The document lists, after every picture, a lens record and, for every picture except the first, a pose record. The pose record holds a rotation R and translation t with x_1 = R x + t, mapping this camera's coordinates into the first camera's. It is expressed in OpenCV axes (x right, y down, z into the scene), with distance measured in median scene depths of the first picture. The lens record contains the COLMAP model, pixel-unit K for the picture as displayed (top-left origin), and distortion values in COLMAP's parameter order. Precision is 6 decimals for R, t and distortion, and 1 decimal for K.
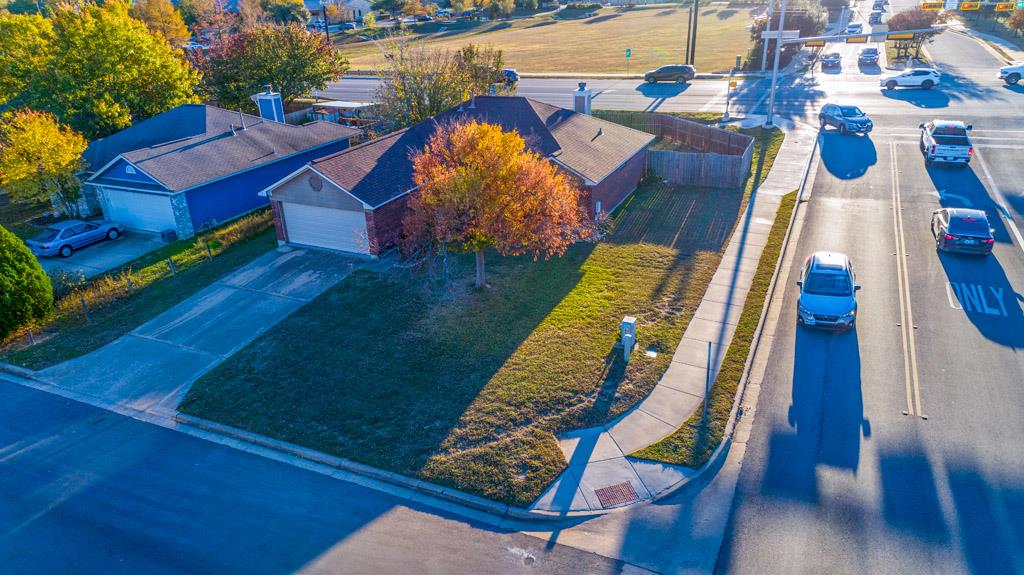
lens RADIAL K [[686.7, 0, 512.0], [0, 686.7, 287.5], [0, 0, 1]] dist [0.022395, 0.005825]
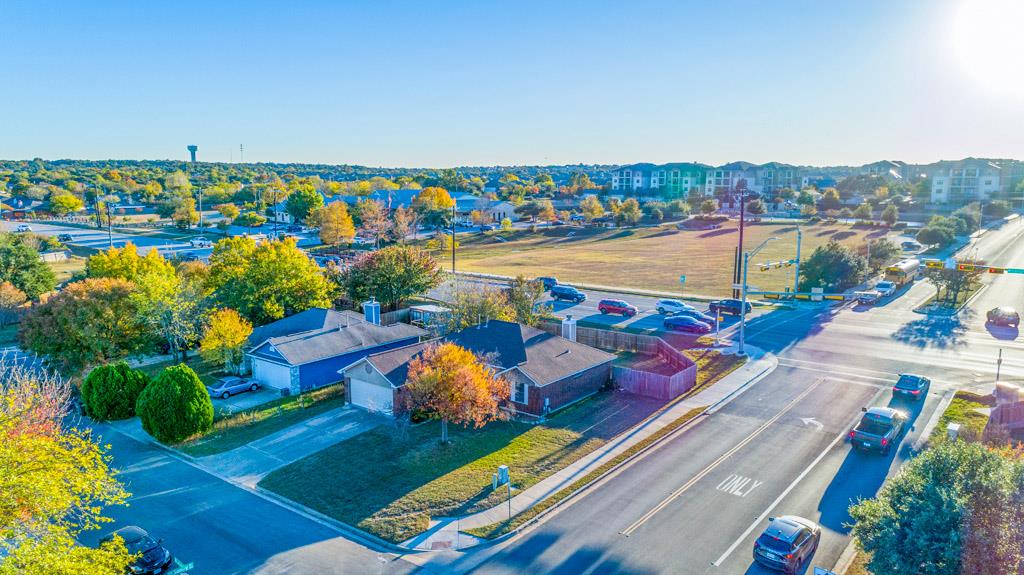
lens RADIAL K [[728.0, 0, 512.0], [0, 728.0, 287.5], [0, 0, 1]] dist [0.025633, 0.001380]
pose [[0.972392, 0.071055, -0.222274, 0.405546], [-0.125607, 0.962128, -0.241934, 0.038194], [0.196665, 0.263174, 0.944491, -0.603169]]
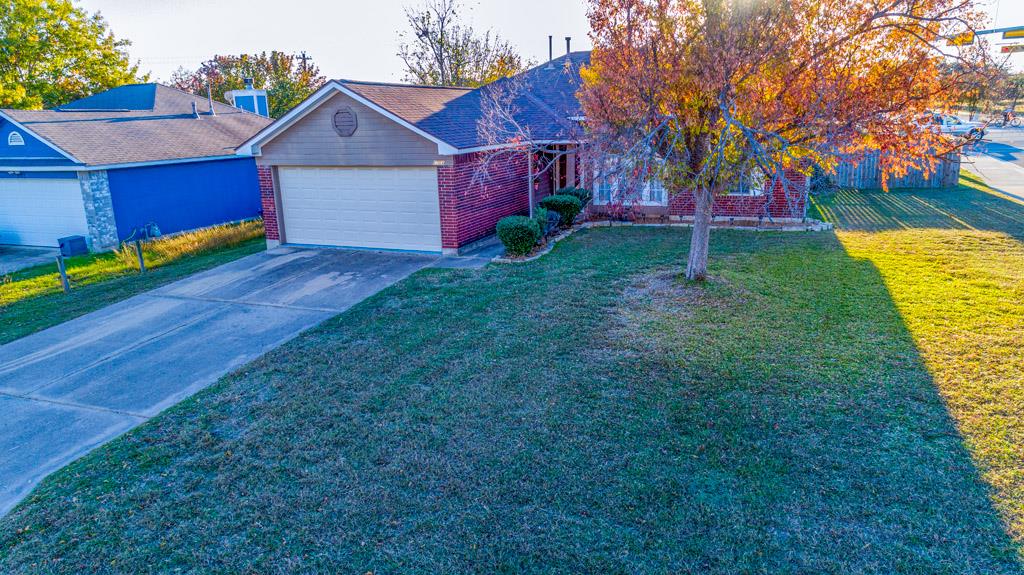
lens RADIAL K [[686.7, 0, 512.0], [0, 686.7, 287.5], [0, 0, 1]] dist [0.022395, 0.005825]
pose [[0.998305, -0.009237, 0.057456, -0.178552], [0.019315, 0.983946, -0.177419, 0.078926], [-0.054895, 0.178228, 0.982457, 0.456762]]
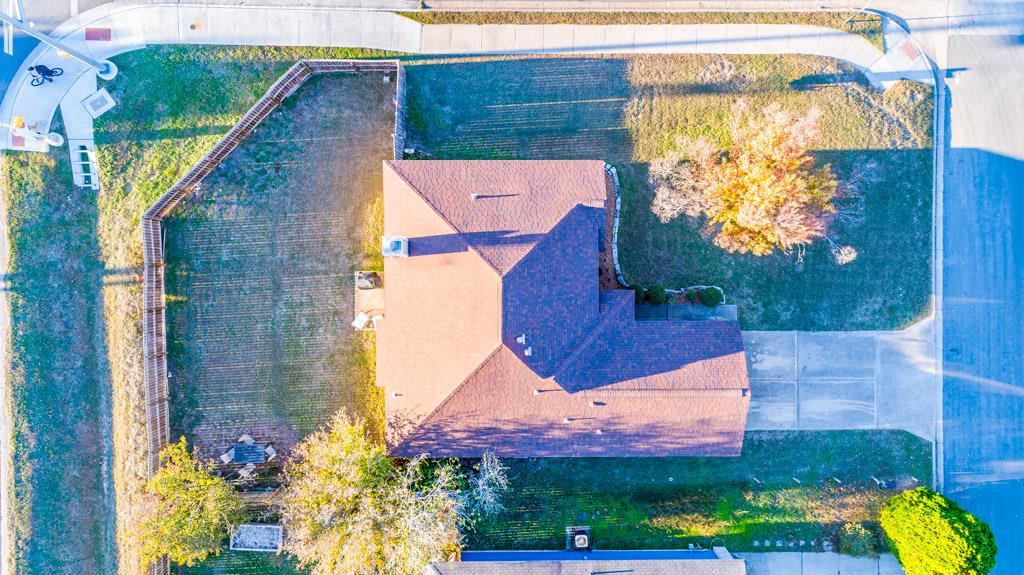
lens RADIAL K [[686.7, 0, 512.0], [0, 686.7, 287.5], [0, 0, 1]] dist [0.022395, 0.005825]
pose [[-0.430899, -0.901843, 0.031693, -0.024326], [0.379056, -0.149017, 0.913297, -1.194851], [-0.818928, 0.405552, 0.406060, 0.765498]]
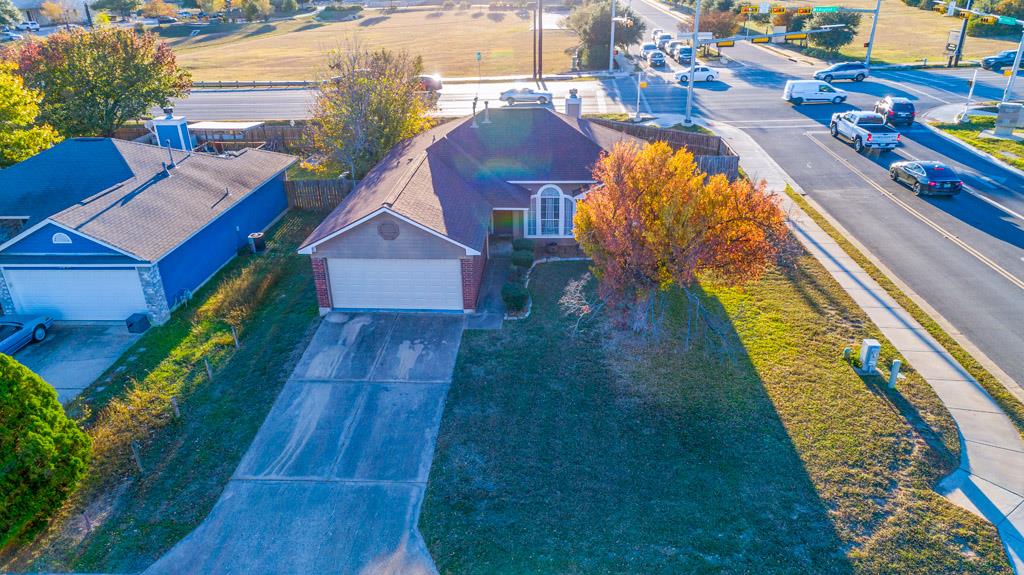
lens RADIAL K [[686.7, 0, 512.0], [0, 686.7, 287.5], [0, 0, 1]] dist [0.022395, 0.005825]
pose [[0.927161, -0.137731, 0.348428, -0.424665], [0.138771, 0.990078, 0.022103, -0.081950], [-0.348015, 0.027859, 0.937075, 0.209939]]
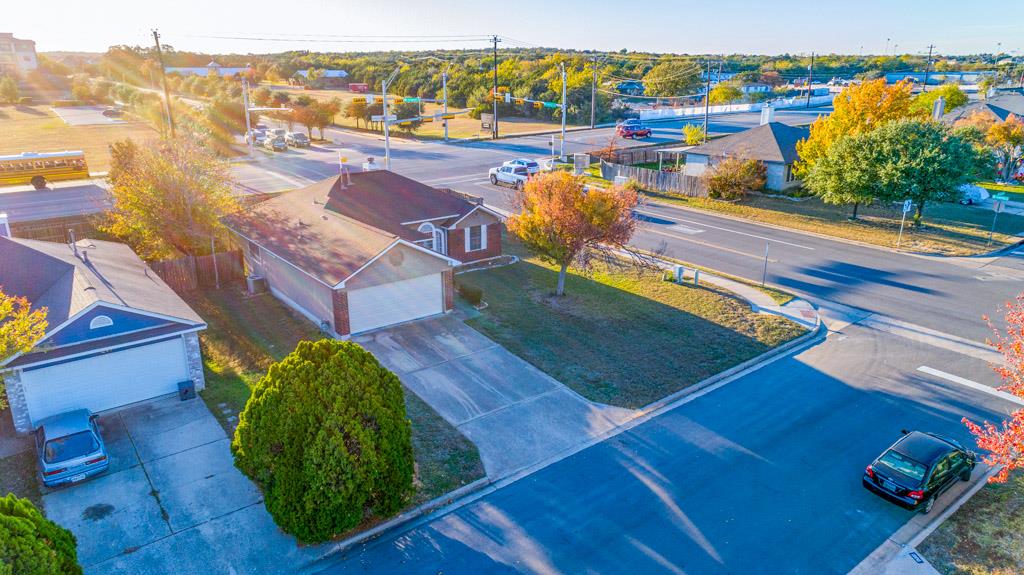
lens RADIAL K [[686.7, 0, 512.0], [0, 686.7, 287.5], [0, 0, 1]] dist [0.022395, 0.005825]
pose [[0.455895, -0.239757, 0.857133, -1.050080], [0.350712, 0.933509, 0.074582, -0.123008], [-0.818022, 0.266605, 0.509668, 0.350032]]
